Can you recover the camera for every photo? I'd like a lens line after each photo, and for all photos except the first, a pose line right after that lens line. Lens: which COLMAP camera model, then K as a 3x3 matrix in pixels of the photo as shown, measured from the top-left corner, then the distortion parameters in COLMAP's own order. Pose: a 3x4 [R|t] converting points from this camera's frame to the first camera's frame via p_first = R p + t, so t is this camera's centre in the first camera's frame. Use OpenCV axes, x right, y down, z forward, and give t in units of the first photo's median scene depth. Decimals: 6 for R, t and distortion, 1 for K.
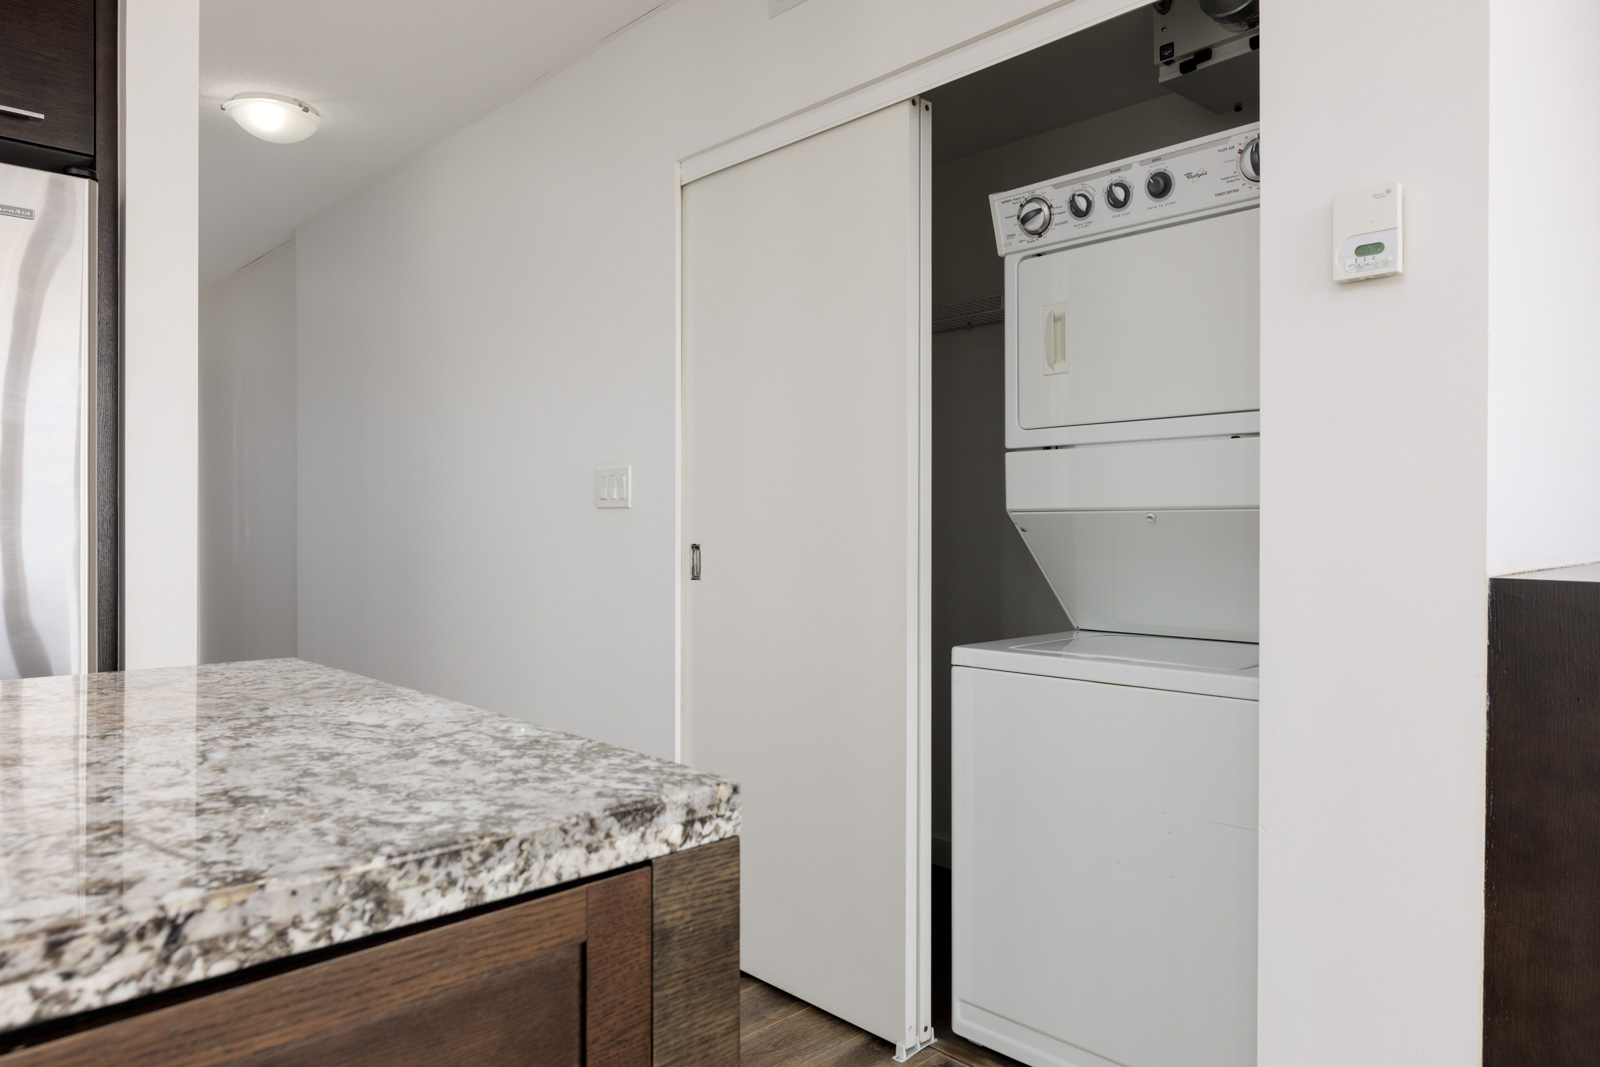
lens RADIAL K [[1029.4, 0, 801.1], [0, 1029.4, 531.4], [0, 0, 1]] dist [0.002405, -0.002482]
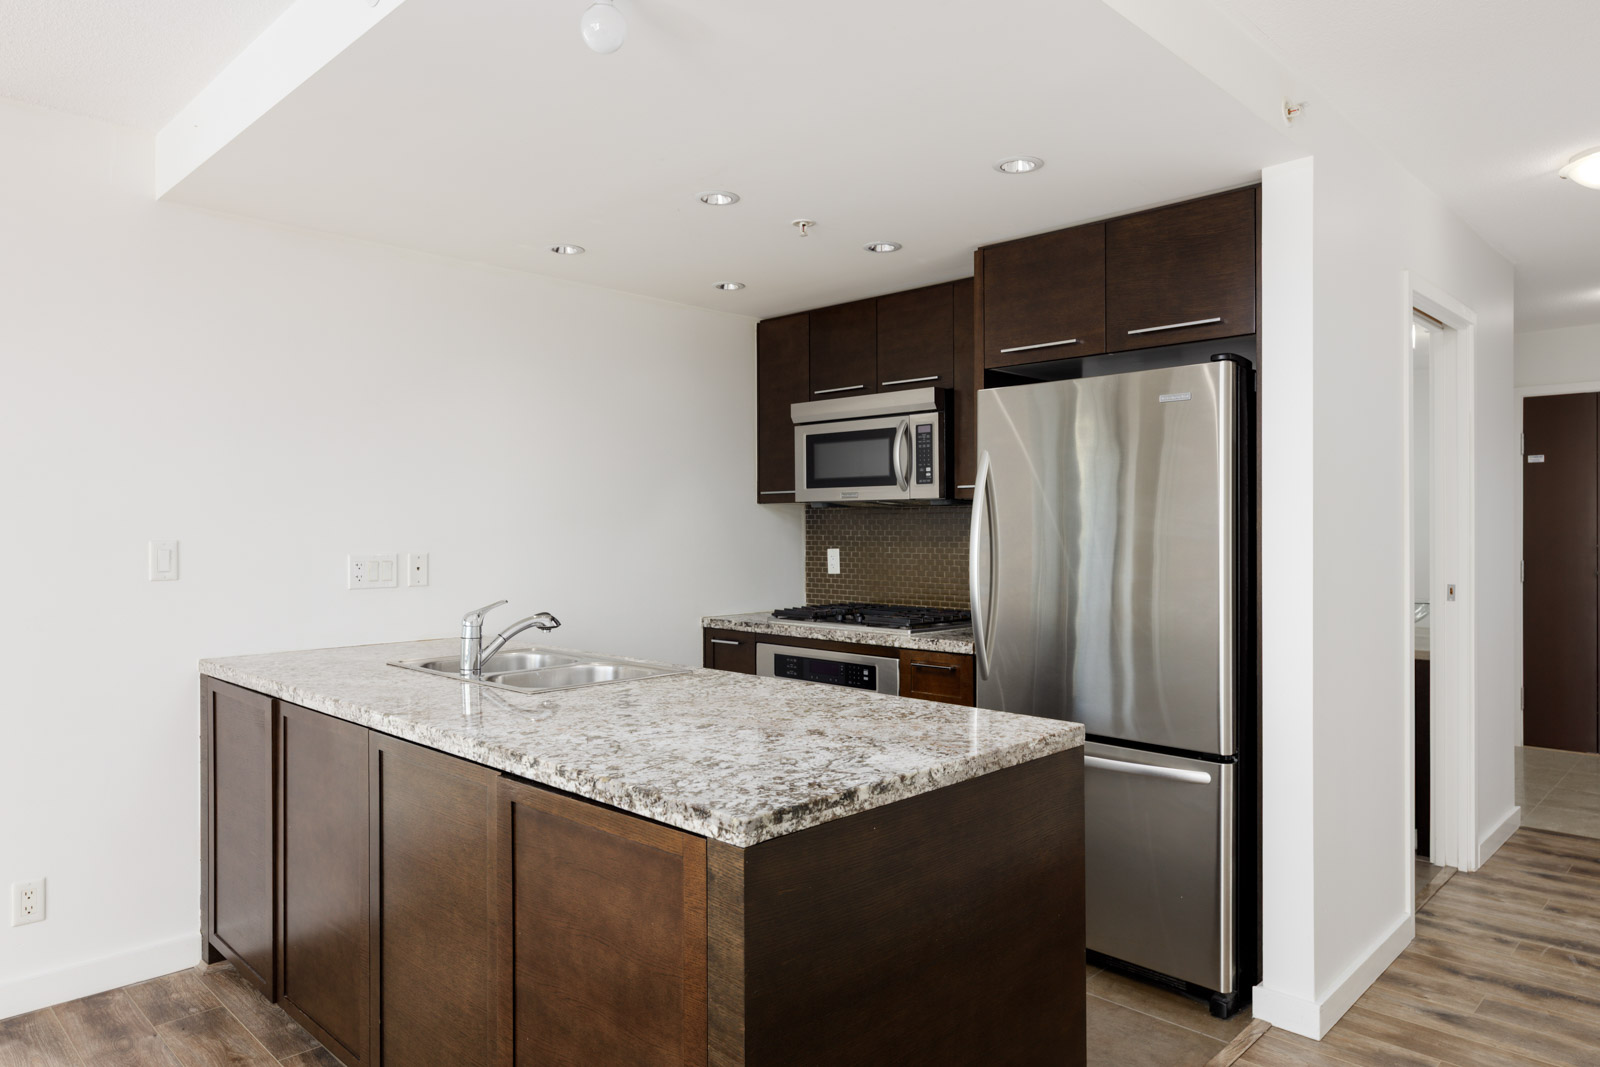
lens RADIAL K [[1029.4, 0, 808.4], [0, 1029.4, 526.9], [0, 0, 1]] dist [0.002405, -0.002482]
pose [[0.029195, -0.000851, -0.999573, 2.150174], [-0.002658, 0.999996, -0.000929, -0.349797], [0.999570, 0.002684, 0.029192, 1.227688]]
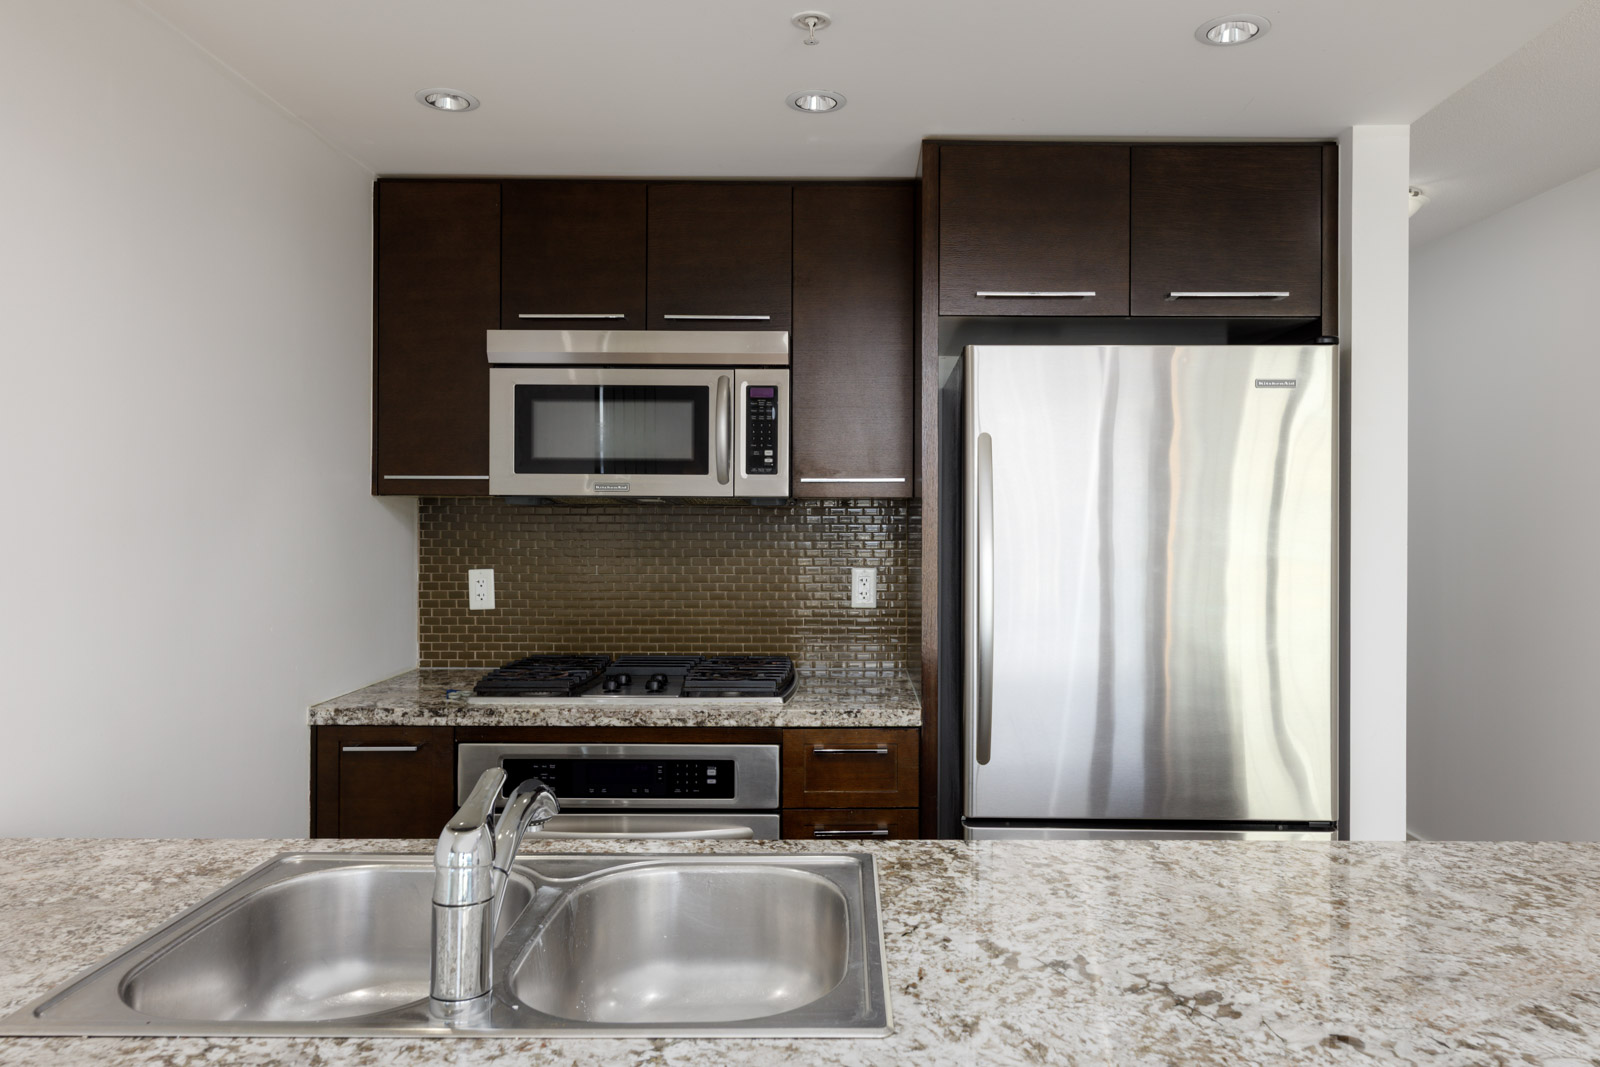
lens RADIAL K [[1029.4, 0, 810.4], [0, 1029.4, 524.6], [0, 0, 1]] dist [0.002405, -0.002482]
pose [[0.725320, 0.005347, -0.688391, -1.013054], [-0.006909, 0.999976, 0.000488, -0.417032], [0.688377, 0.004402, 0.725340, -0.766027]]
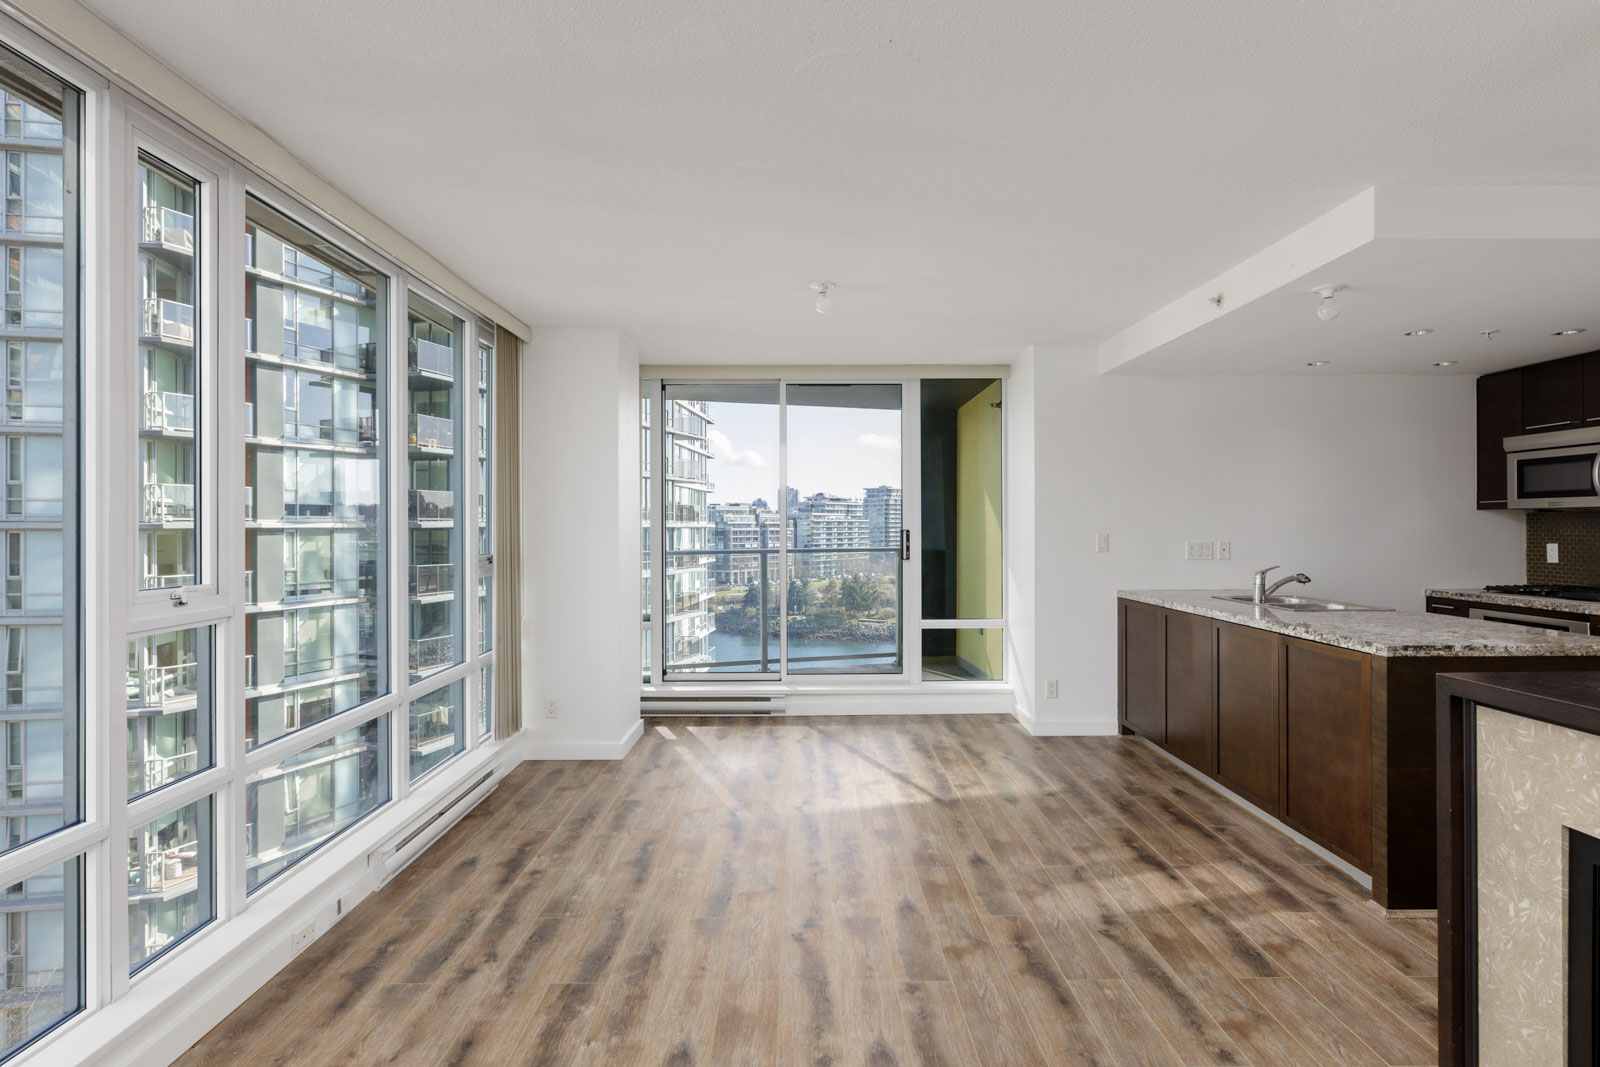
lens RADIAL K [[850.6, 0, 796.1], [0, 850.6, 526.6], [0, 0, 1]] dist [-0.003534, -0.000115]
pose [[-0.692325, 0.002033, -0.721583, 5.474562], [-0.001236, 0.999991, 0.004003, -0.381597], [0.721585, 0.003664, -0.692316, 2.030146]]
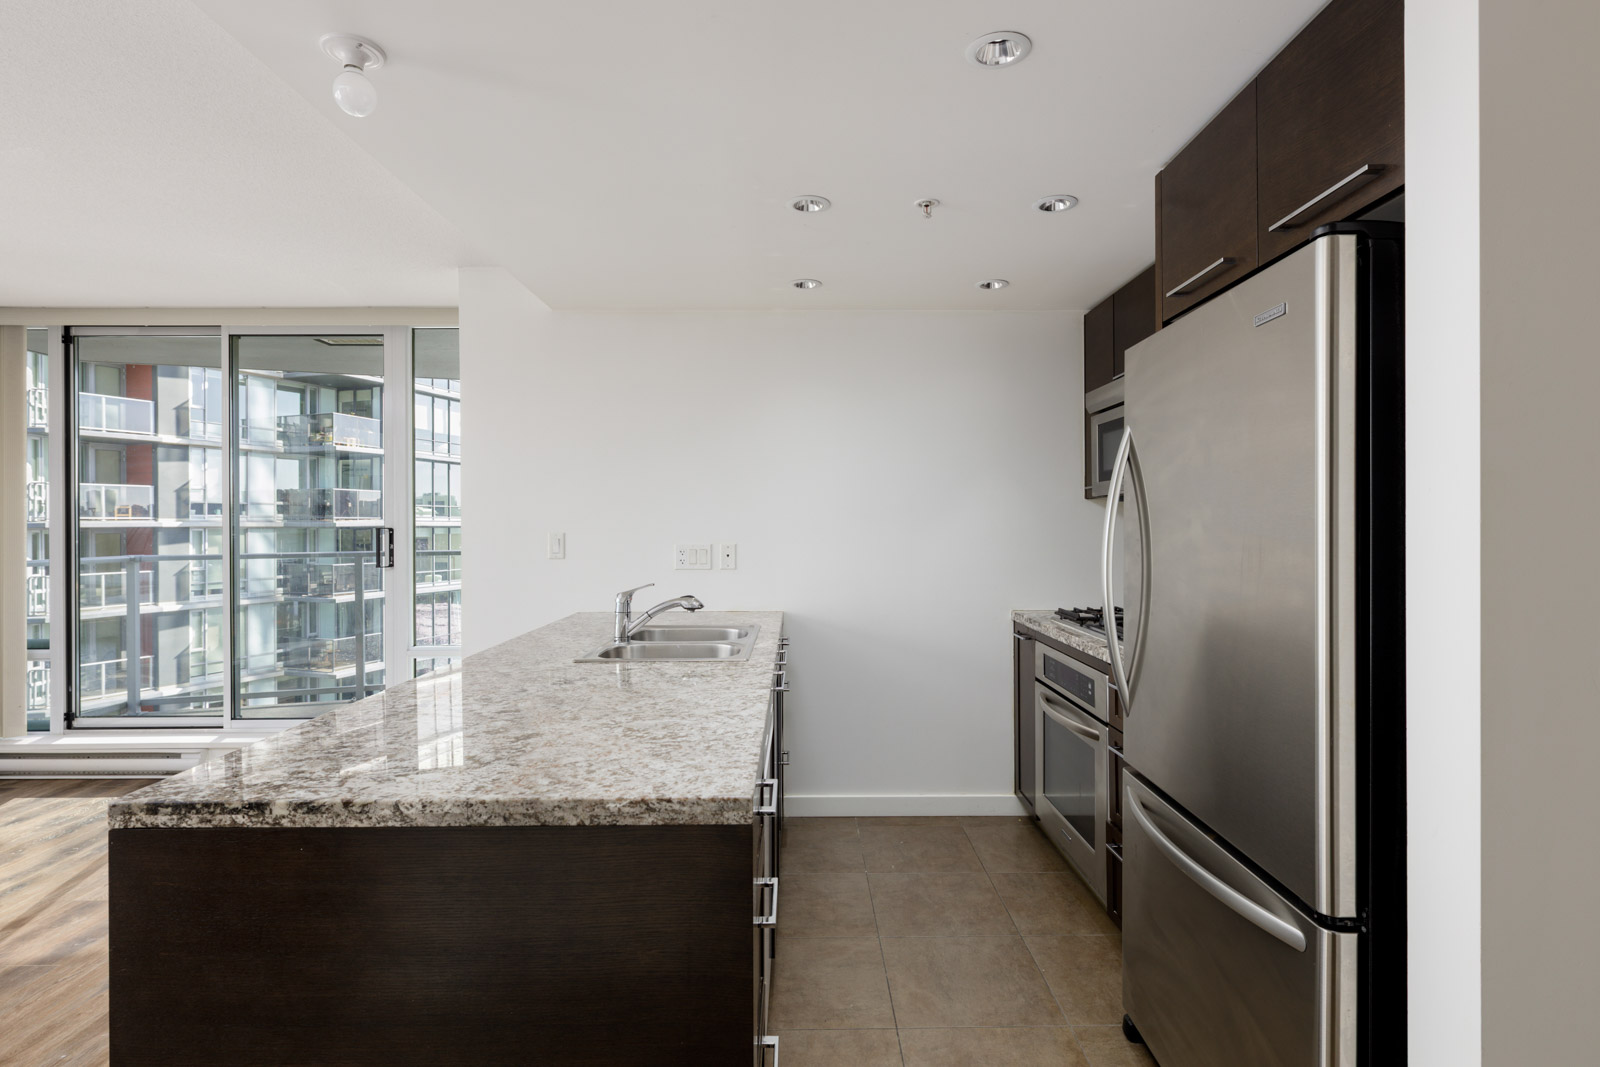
lens RADIAL K [[796.4, 0, 811.0], [0, 796.4, 527.1], [0, 0, 1]] dist [-0.003464, 0.000153]
pose [[-0.689614, 0.004248, -0.724165, 0.133697], [-0.000304, 0.999981, 0.006156, -0.358216], [0.724177, 0.004465, -0.689600, 3.553731]]
